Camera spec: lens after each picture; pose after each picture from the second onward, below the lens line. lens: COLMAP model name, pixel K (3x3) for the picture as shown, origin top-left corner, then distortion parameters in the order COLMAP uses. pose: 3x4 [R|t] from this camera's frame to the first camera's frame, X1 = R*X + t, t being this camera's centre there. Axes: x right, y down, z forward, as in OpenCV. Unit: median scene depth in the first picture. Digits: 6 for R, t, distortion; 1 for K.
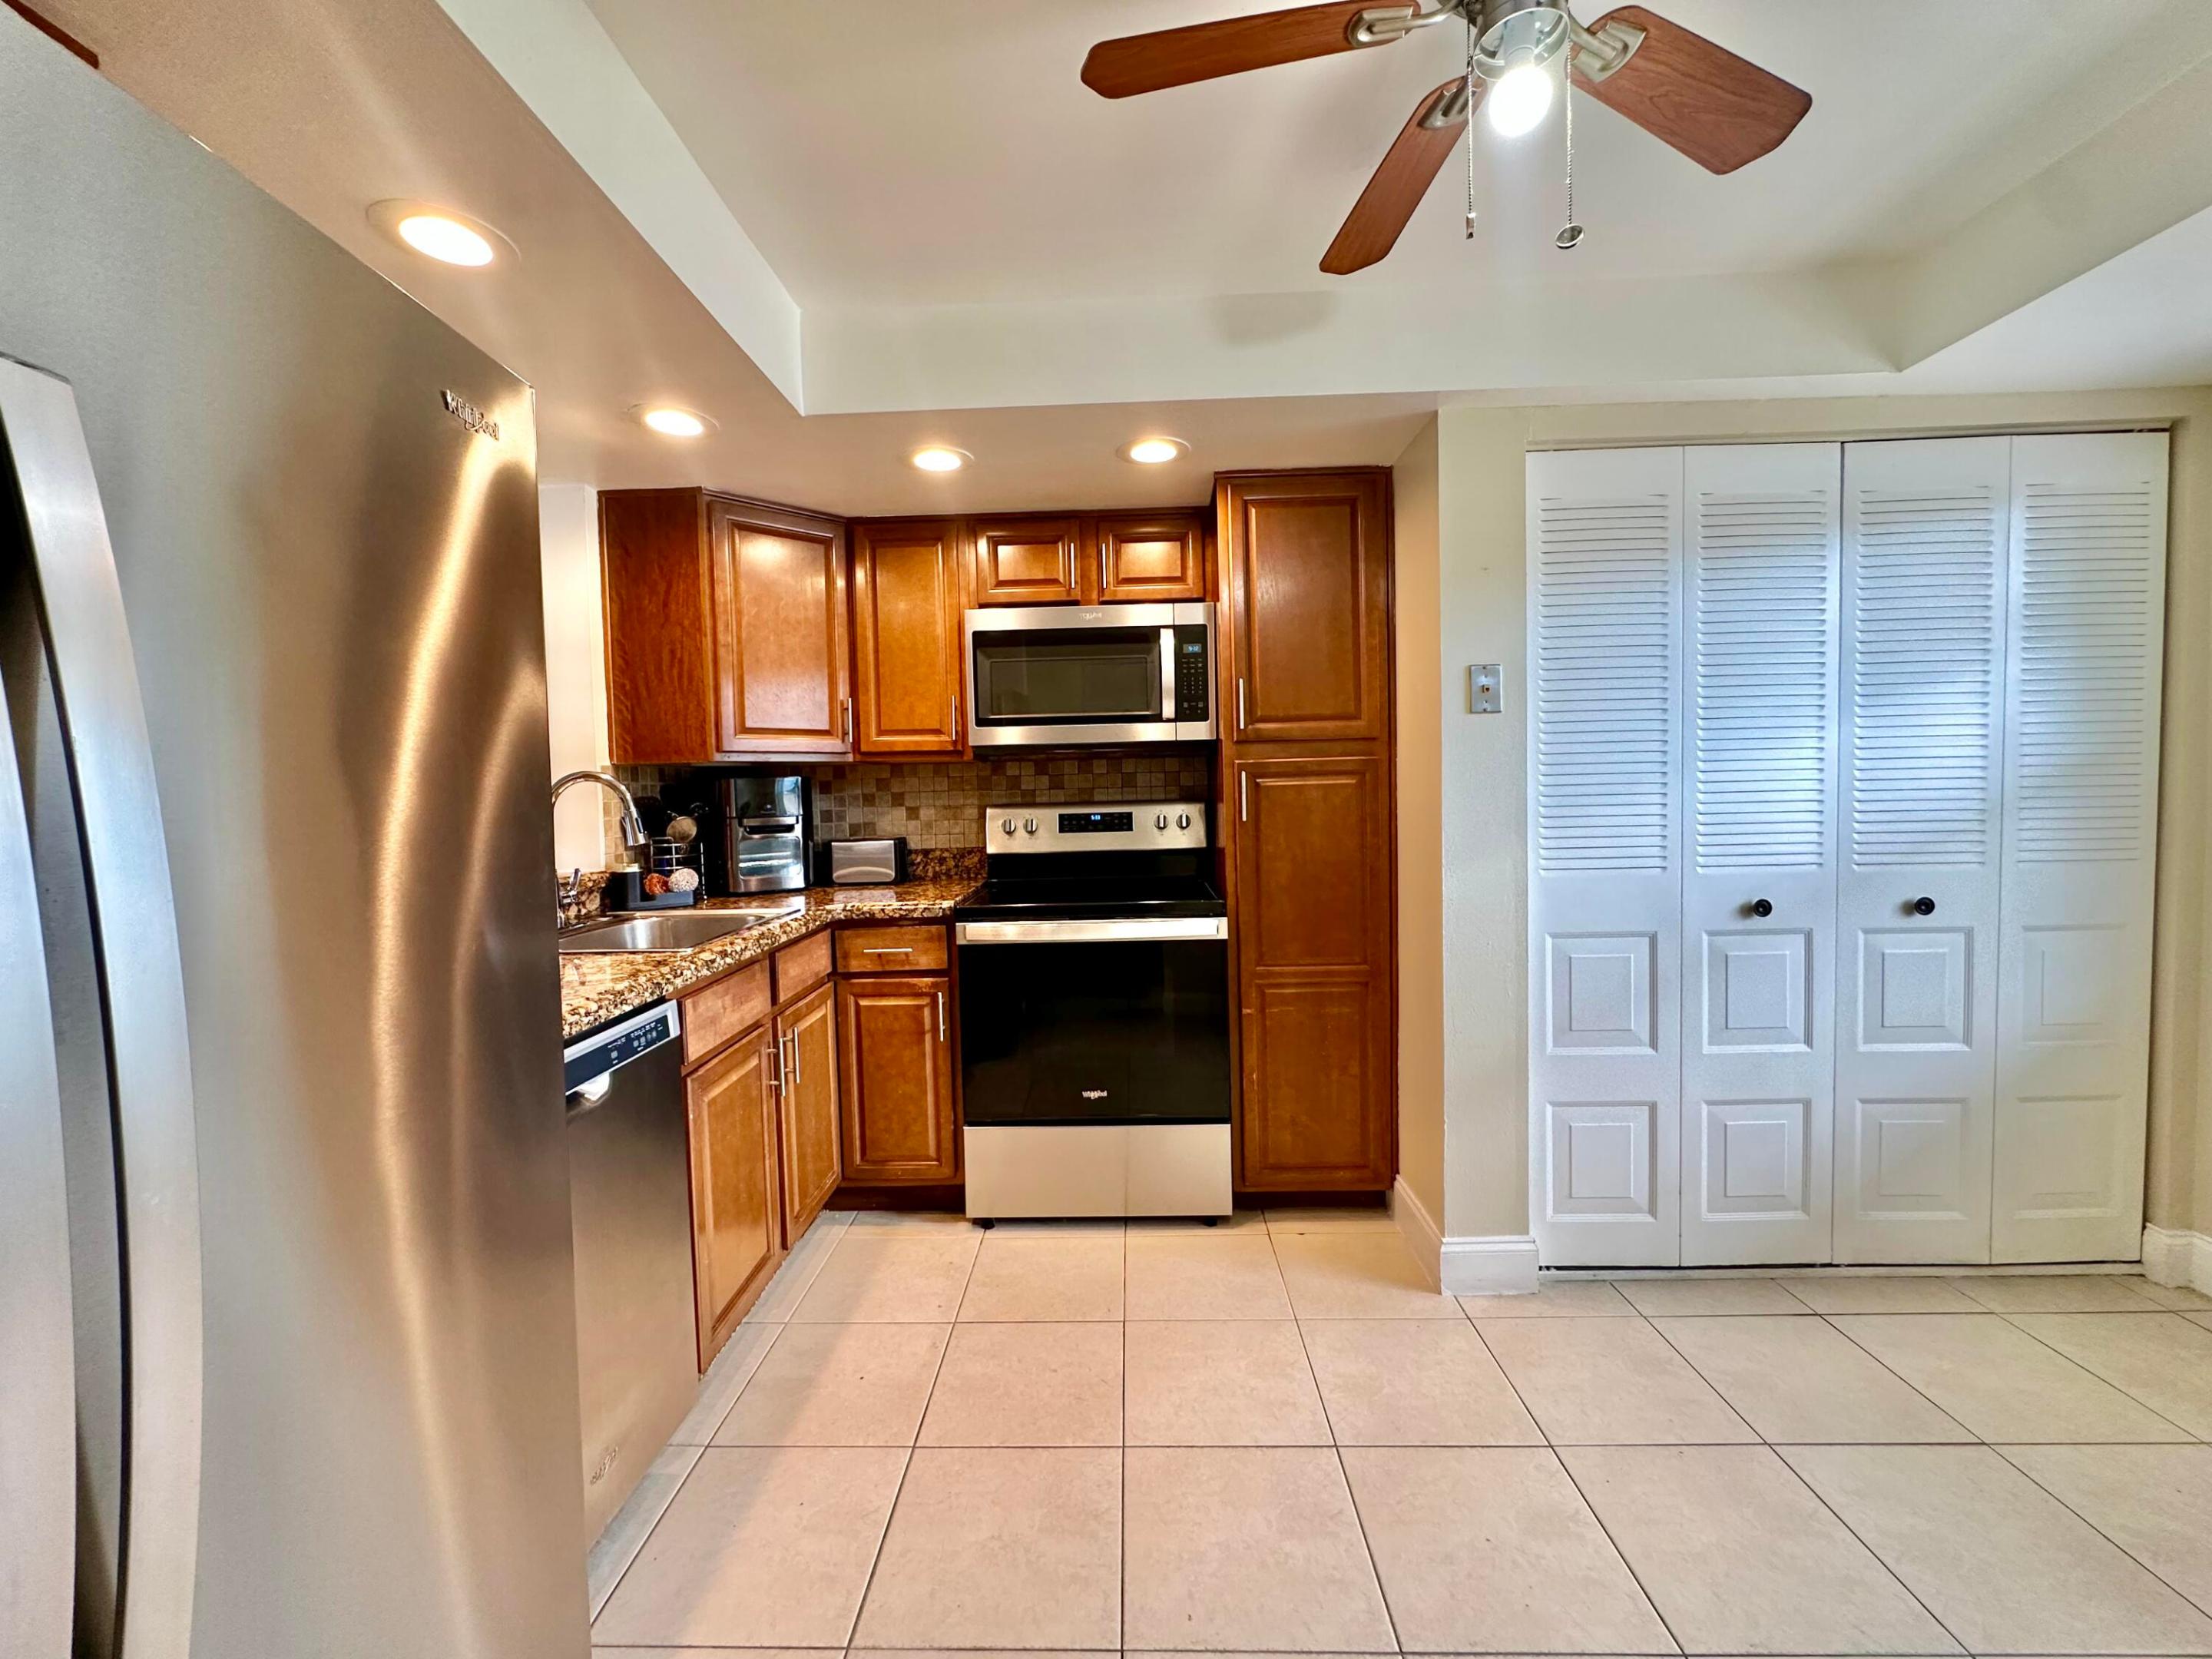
lens RADIAL K [[884.3, 0, 1106.1], [0, 884.3, 826.6], [0, 0, 1]] dist [-0.009120, 0.000135]
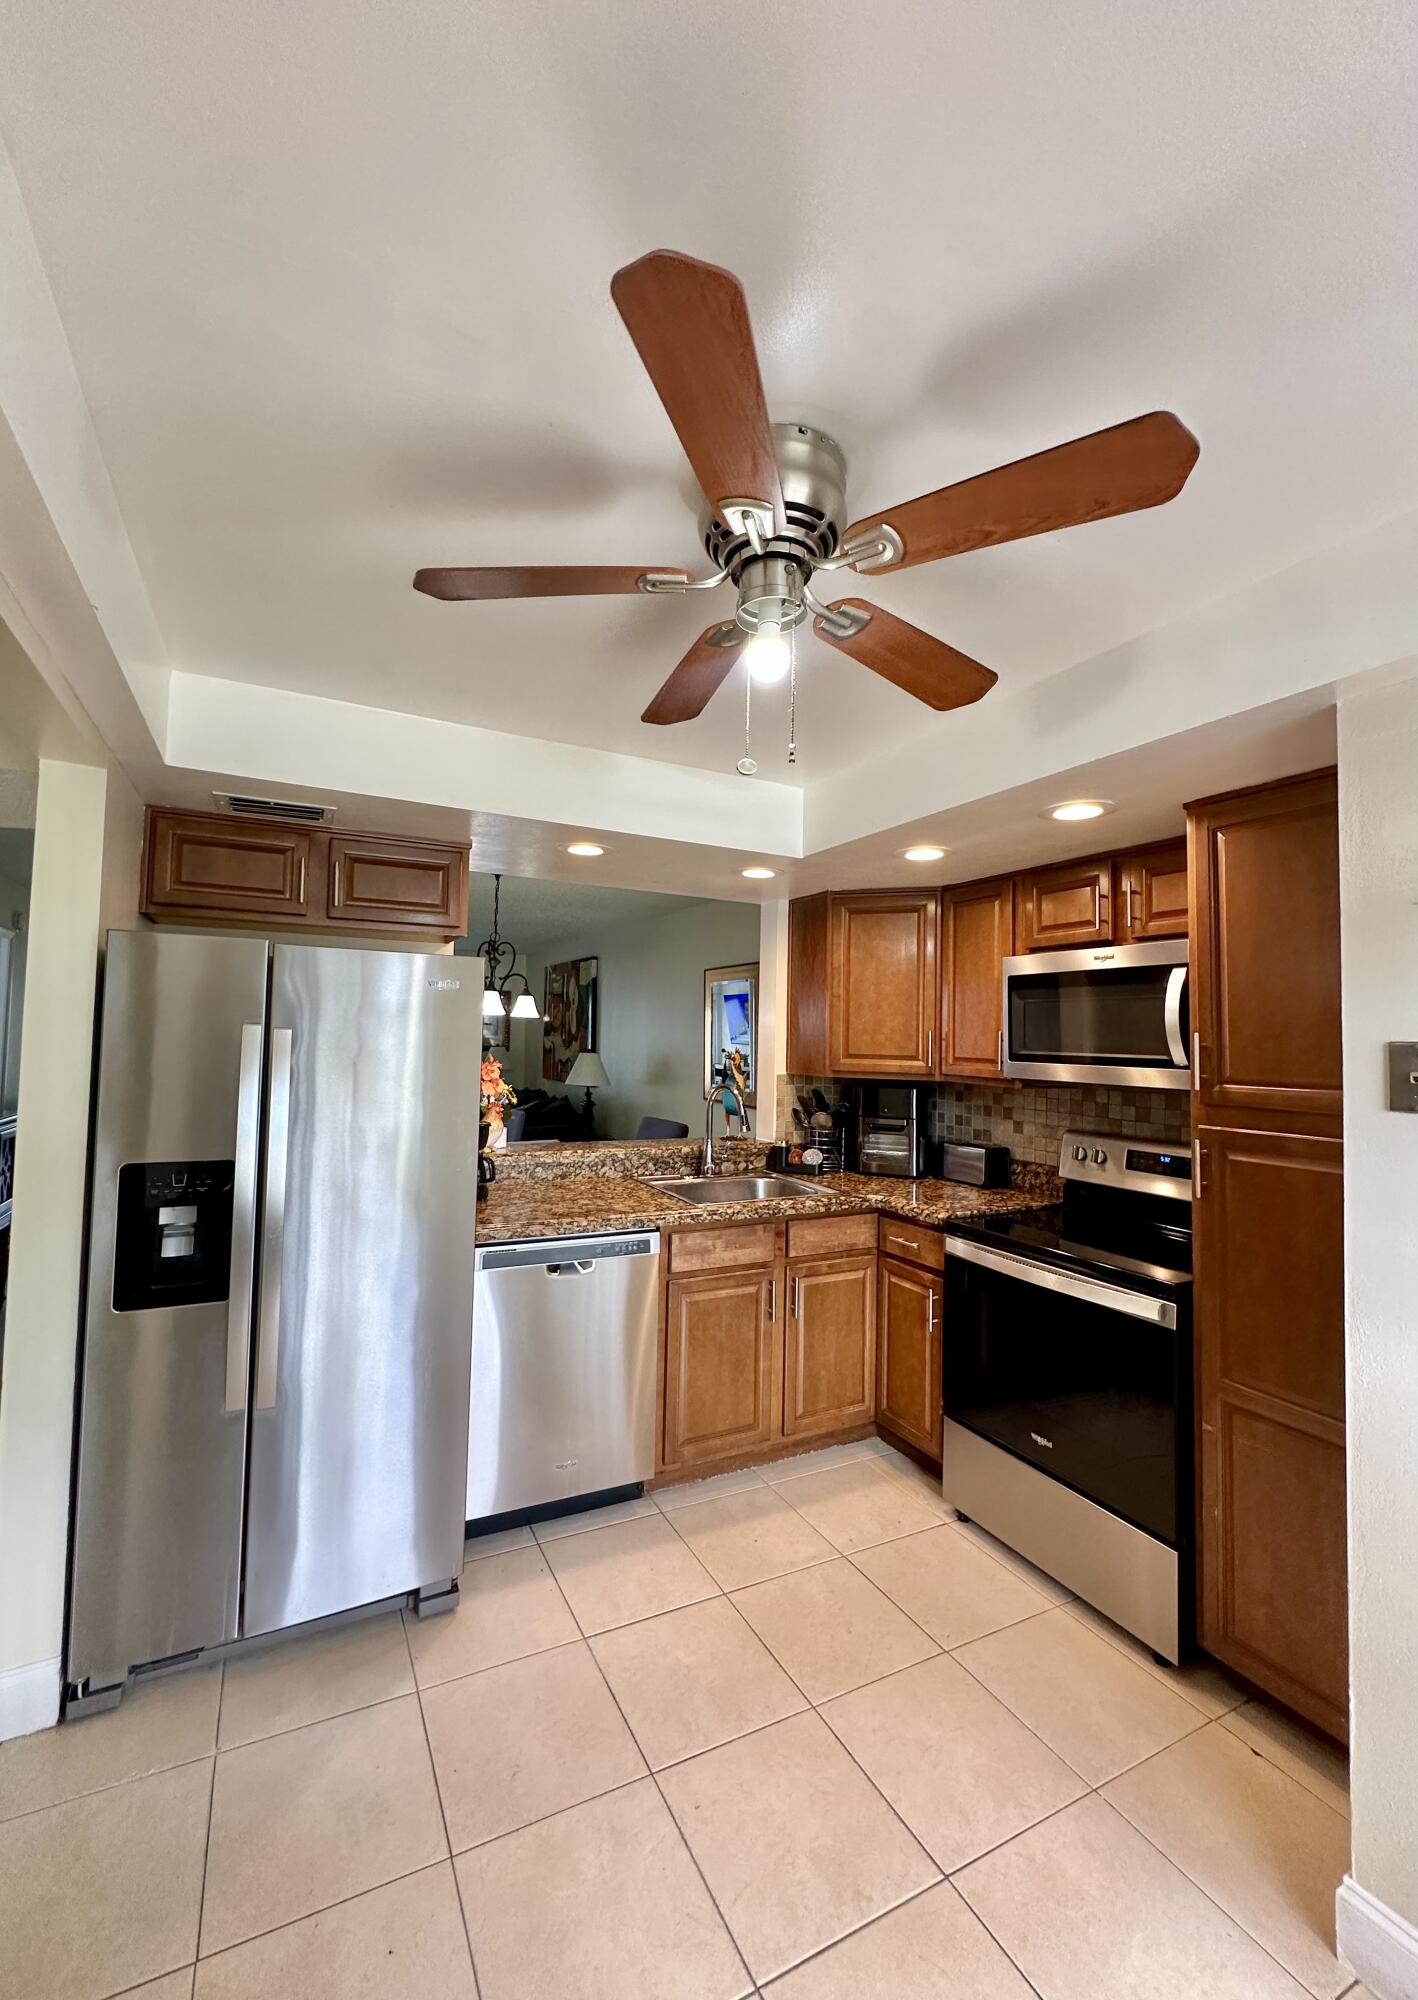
lens RADIAL K [[798.2, 0, 668.9], [0, 798.2, 999.0], [0, 0, 1]] dist [-0.012276, 0.003656]
pose [[0.459369, -0.007608, -0.888213, 0.592003], [-0.073235, 0.996234, -0.046409, -0.122044], [0.885221, 0.086367, 0.457082, 0.170897]]
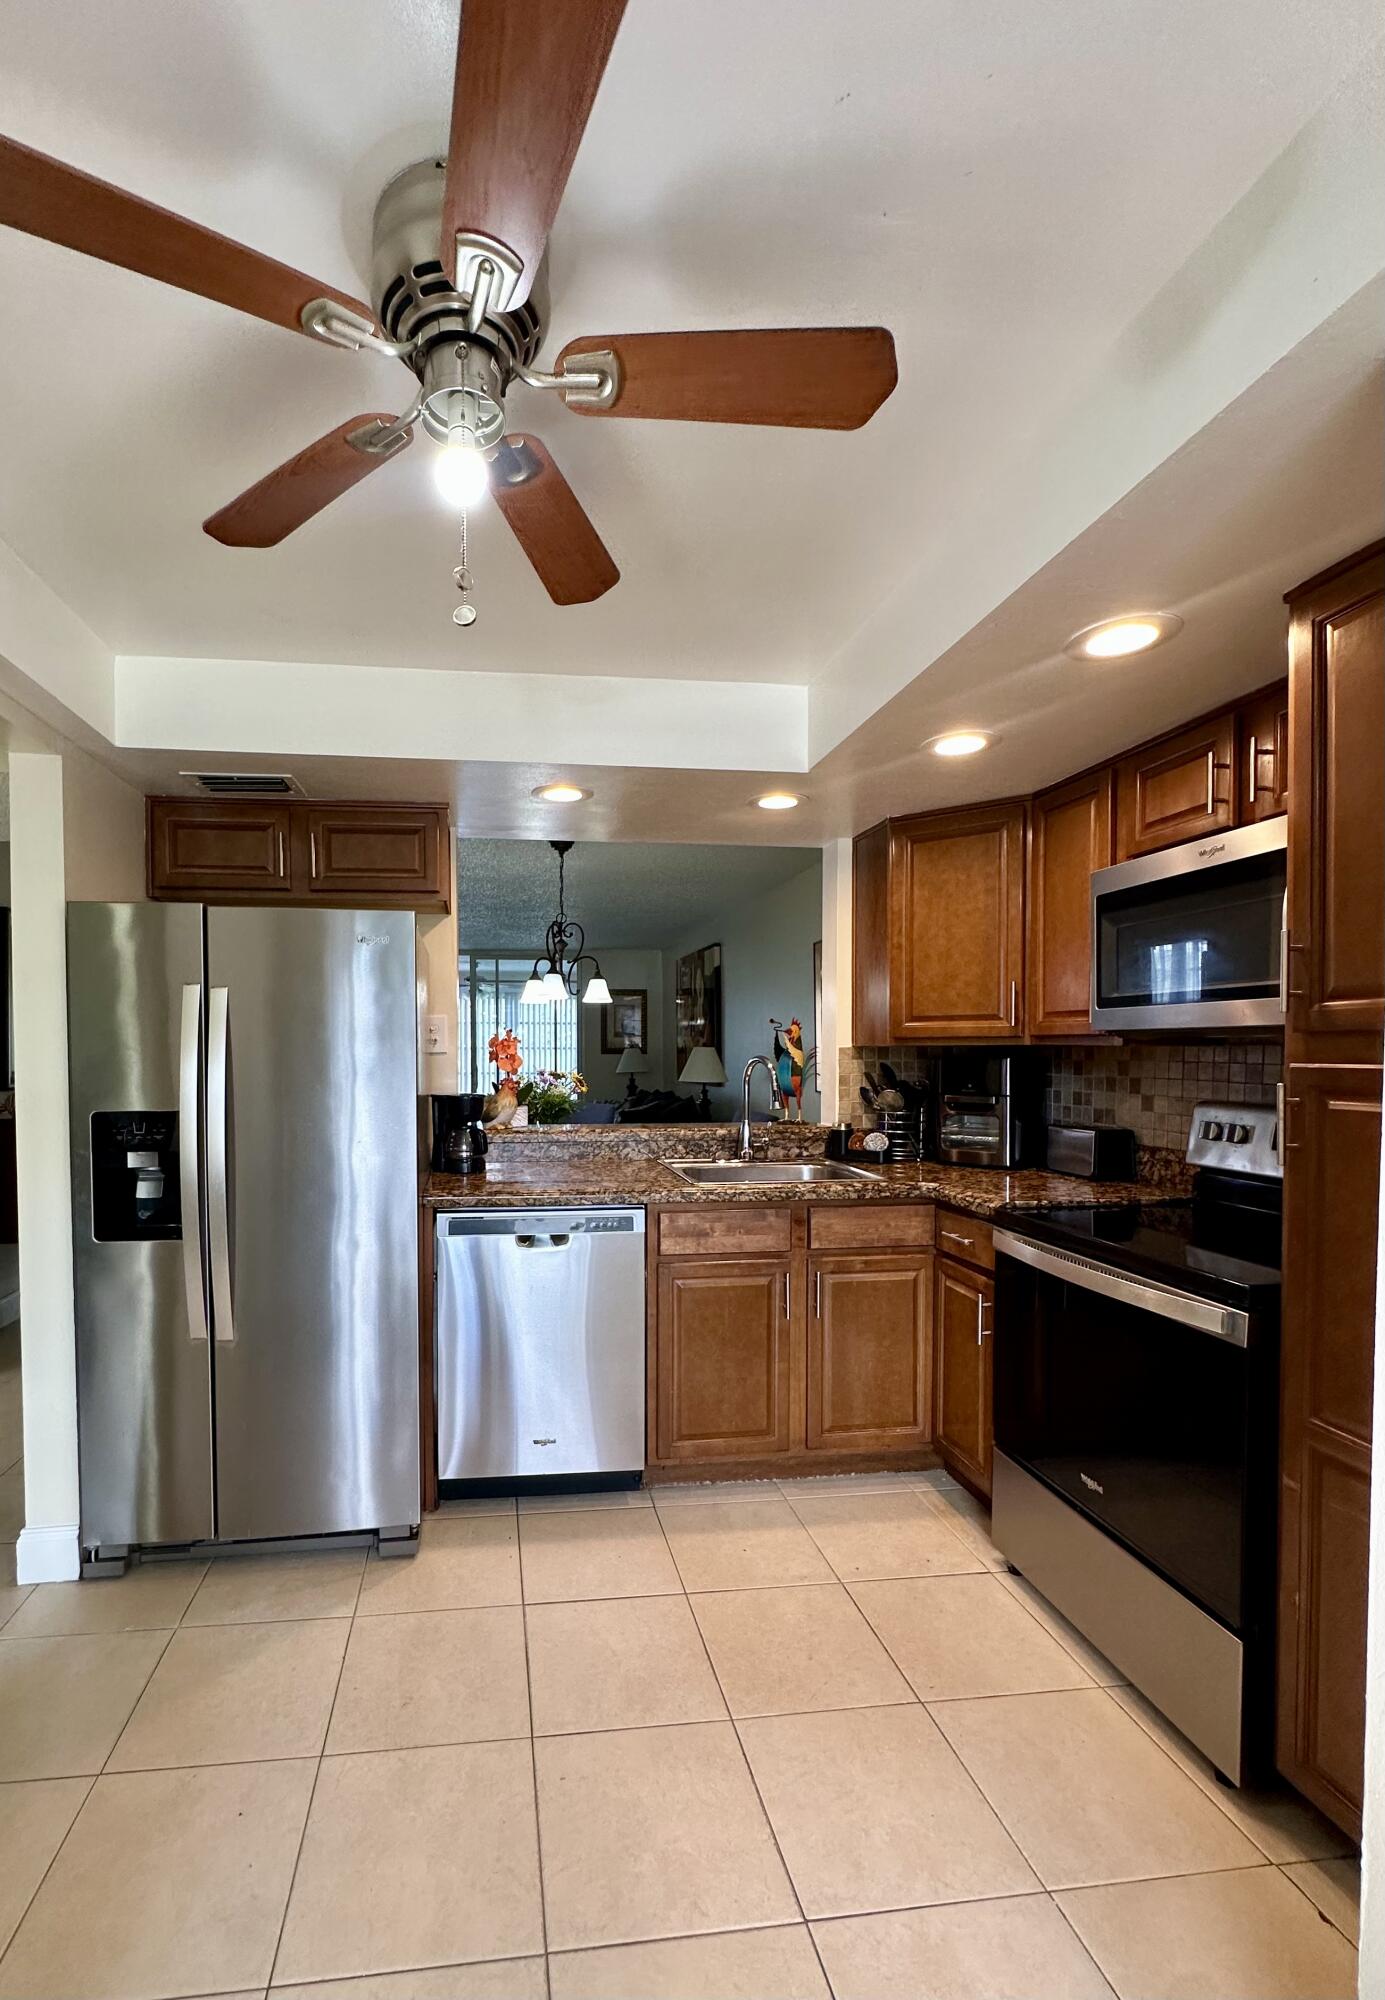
lens RADIAL K [[855.7, 0, 581.1], [0, 855.7, 1072.3], [0, 0, 1]] dist [-0.009405, 0.000262]
pose [[0.137843, 0.051594, -0.989109, 0.644230], [-0.043745, 0.997985, 0.045961, -0.073352], [0.989488, 0.036933, 0.139823, 0.433861]]
